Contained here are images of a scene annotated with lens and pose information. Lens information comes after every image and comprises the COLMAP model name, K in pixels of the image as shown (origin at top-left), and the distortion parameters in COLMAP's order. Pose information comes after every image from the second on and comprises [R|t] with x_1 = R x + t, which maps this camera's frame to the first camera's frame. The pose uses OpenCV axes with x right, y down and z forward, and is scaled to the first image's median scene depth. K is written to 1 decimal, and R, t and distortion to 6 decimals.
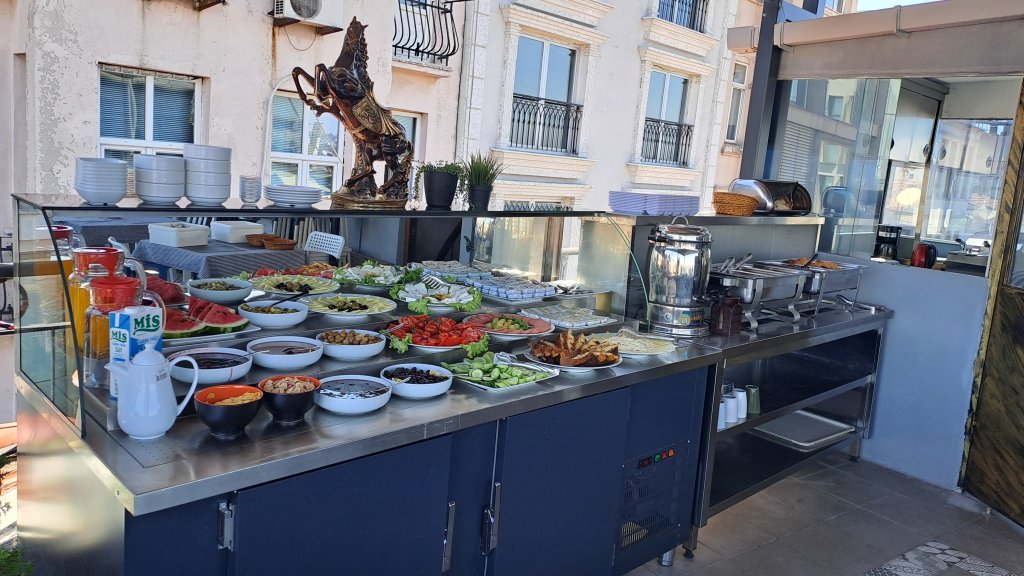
lens RADIAL K [[742.4, 0, 514.2], [0, 742.4, 272.1], [0, 0, 1]] dist [0.093671, -0.116063]
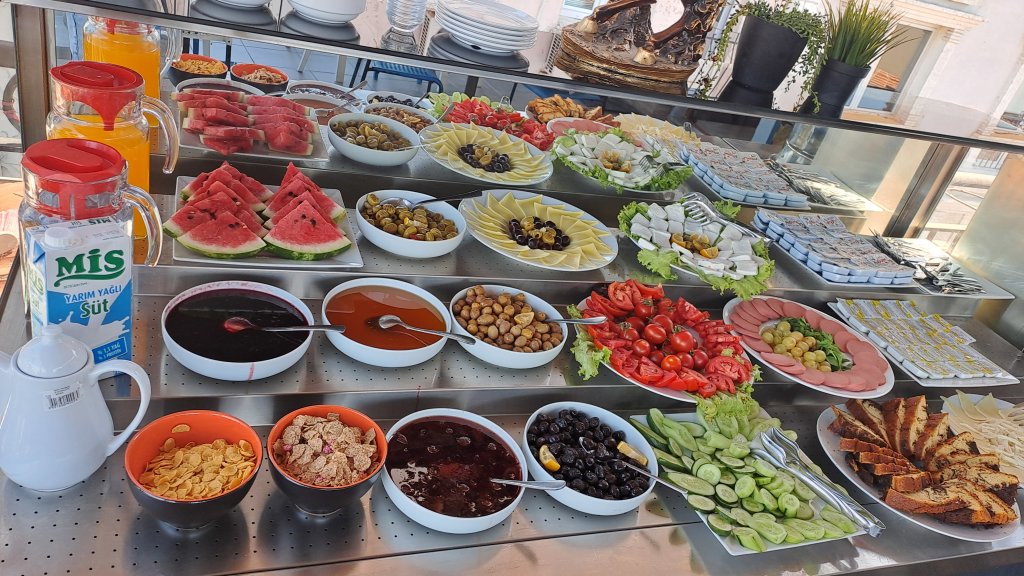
lens RADIAL K [[742.4, 0, 514.2], [0, 742.4, 272.1], [0, 0, 1]] dist [0.093671, -0.116063]
pose [[0.896529, 0.328282, -0.297434, -0.053410], [-0.229821, 0.918688, 0.321239, -0.107538], [0.378706, -0.219643, 0.899076, 0.444447]]
